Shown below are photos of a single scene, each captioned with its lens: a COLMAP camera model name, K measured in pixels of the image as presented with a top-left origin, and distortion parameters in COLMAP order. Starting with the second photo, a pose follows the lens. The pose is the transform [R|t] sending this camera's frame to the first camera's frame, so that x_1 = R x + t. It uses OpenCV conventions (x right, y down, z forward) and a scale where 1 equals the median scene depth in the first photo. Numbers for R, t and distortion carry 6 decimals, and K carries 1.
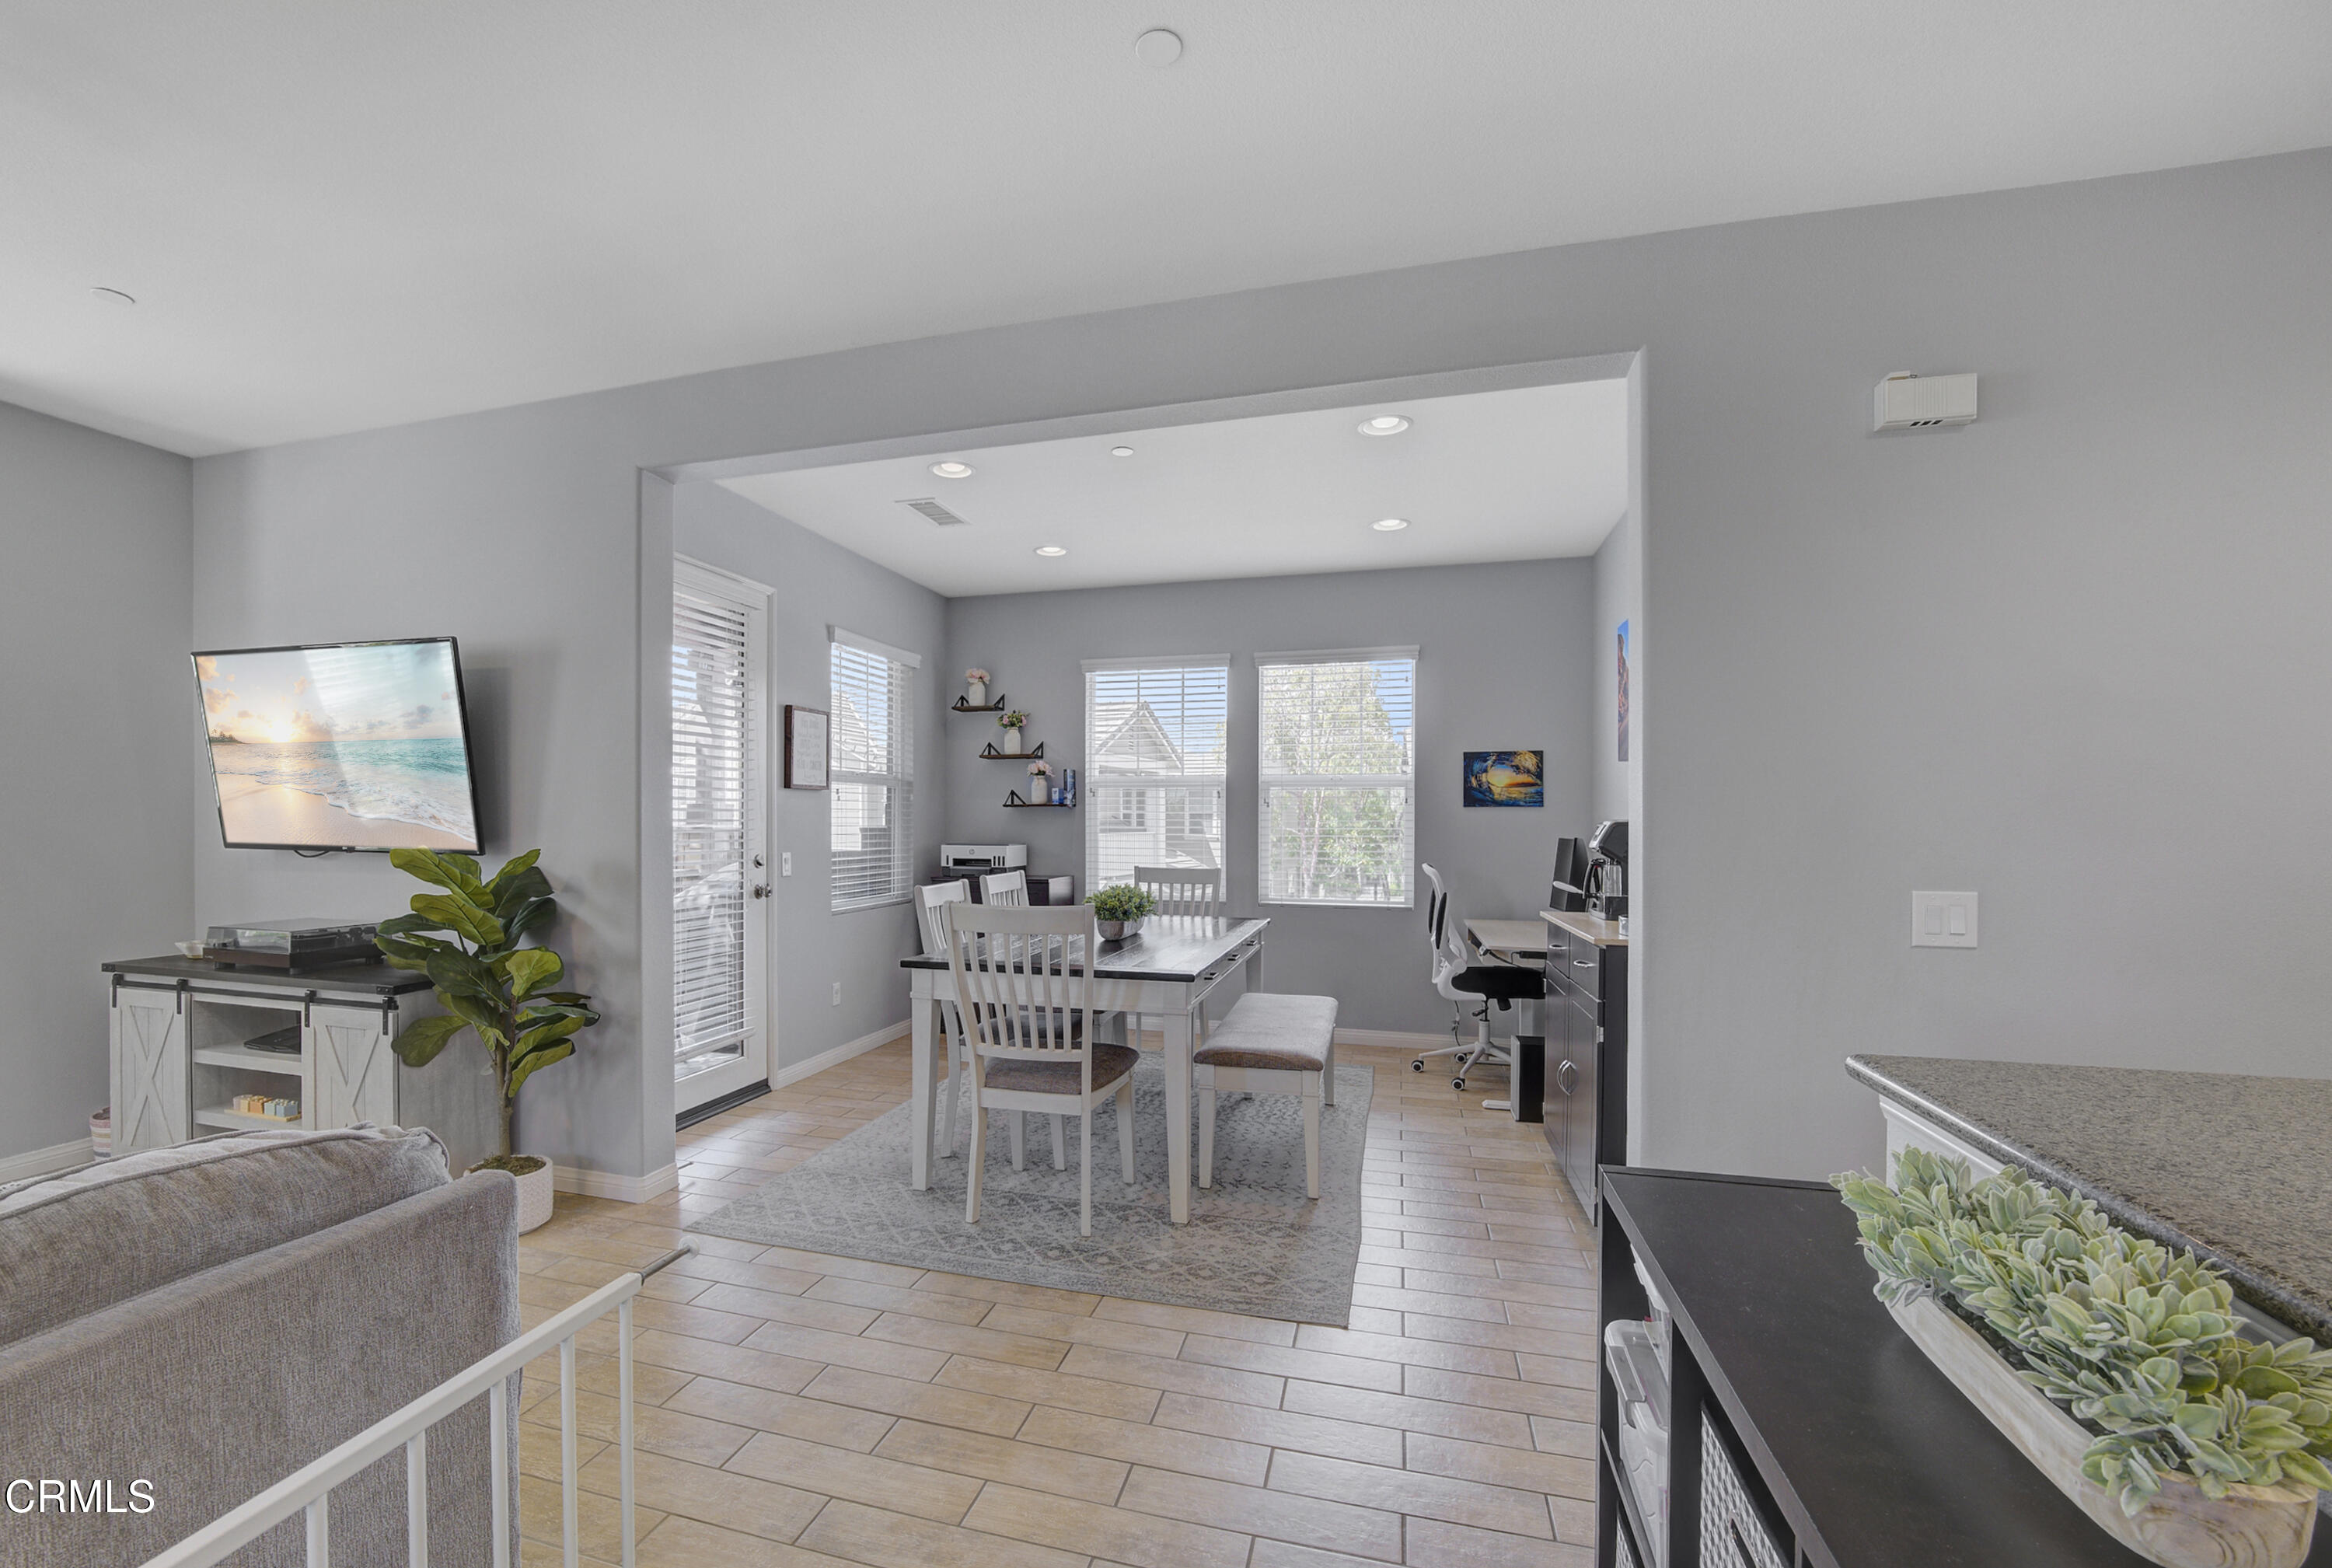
lens RADIAL K [[886.3, 0, 1166.0], [0, 886.3, 784.0], [0, 0, 1]] dist [-0.000068, -0.000002]
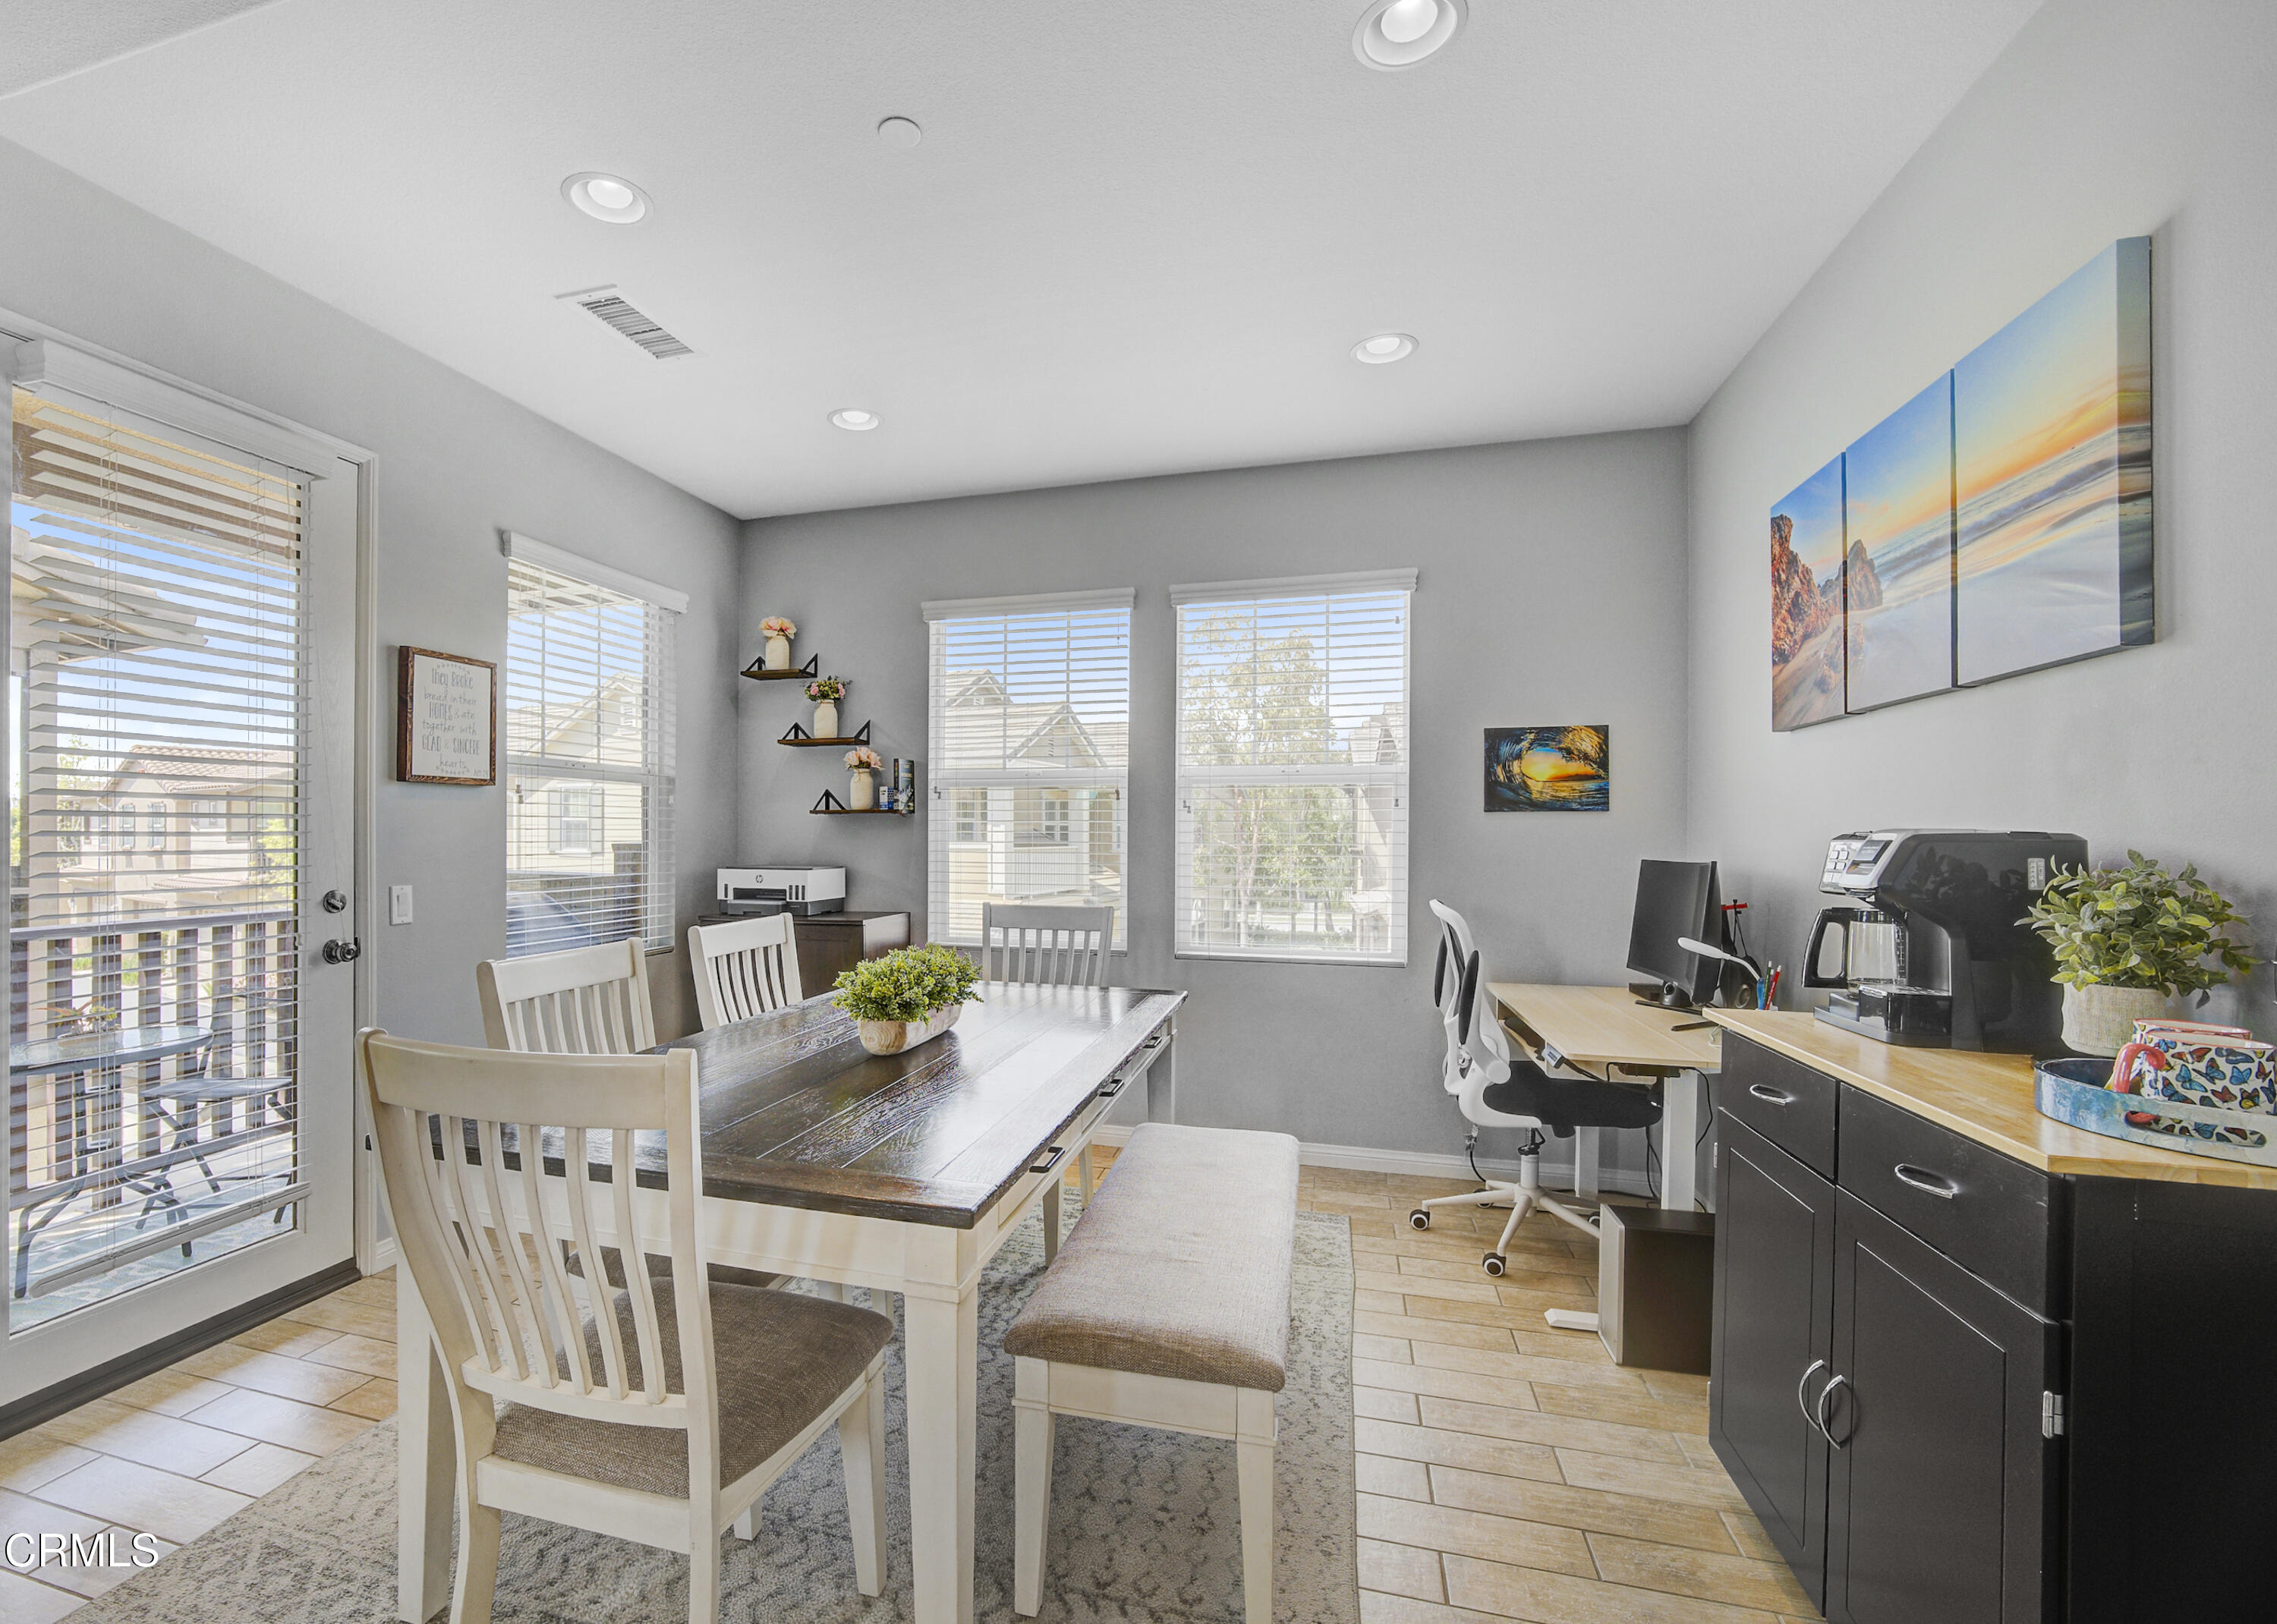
lens RADIAL K [[943.1, 0, 1087.8], [0, 943.1, 824.3], [0, 0, 1]] dist [-0.016795, -0.000032]
pose [[0.999975, -0.001306, -0.006927, 0.045808], [0.001522, 0.999509, 0.031311, 0.012868], [0.006882, -0.031321, 0.999486, 0.299392]]
